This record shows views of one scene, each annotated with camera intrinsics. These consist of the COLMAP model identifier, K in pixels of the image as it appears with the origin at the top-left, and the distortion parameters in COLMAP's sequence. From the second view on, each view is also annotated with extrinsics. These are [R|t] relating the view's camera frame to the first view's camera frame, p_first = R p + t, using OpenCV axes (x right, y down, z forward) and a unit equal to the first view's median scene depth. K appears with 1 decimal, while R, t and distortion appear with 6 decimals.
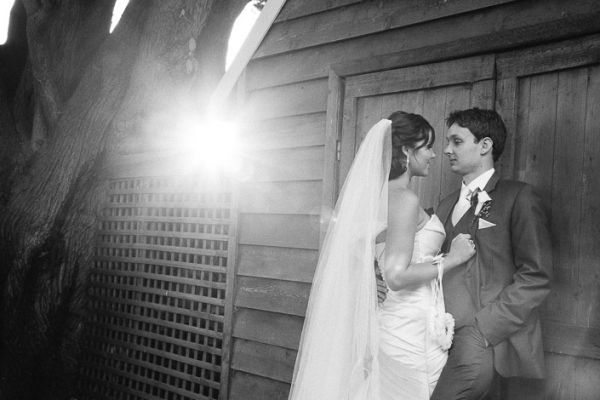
lens RADIAL K [[909.2, 0, 300.0], [0, 909.2, 200.0], [0, 0, 1]] dist [0.129911, 0.034304]
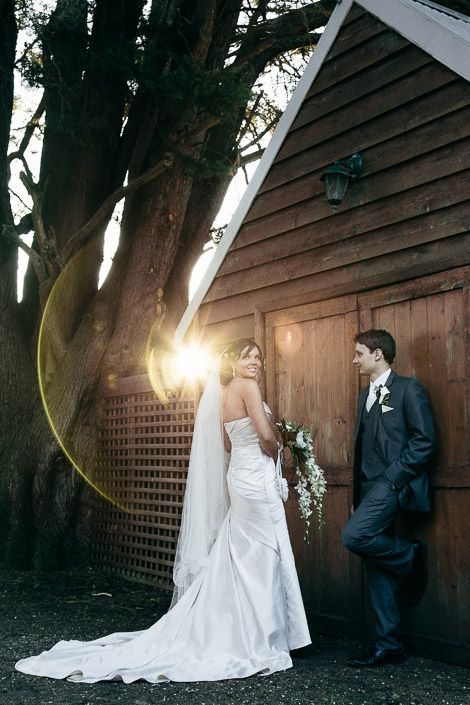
lens RADIAL K [[886.4, 0, 235.0], [0, 886.4, 352.5], [0, 0, 1]] dist [0.008995, 0.004482]
pose [[0.996118, -0.074564, -0.046788, 0.049222], [0.071176, 0.994982, -0.070318, 0.016543], [0.051796, 0.066715, 0.996427, -0.302367]]
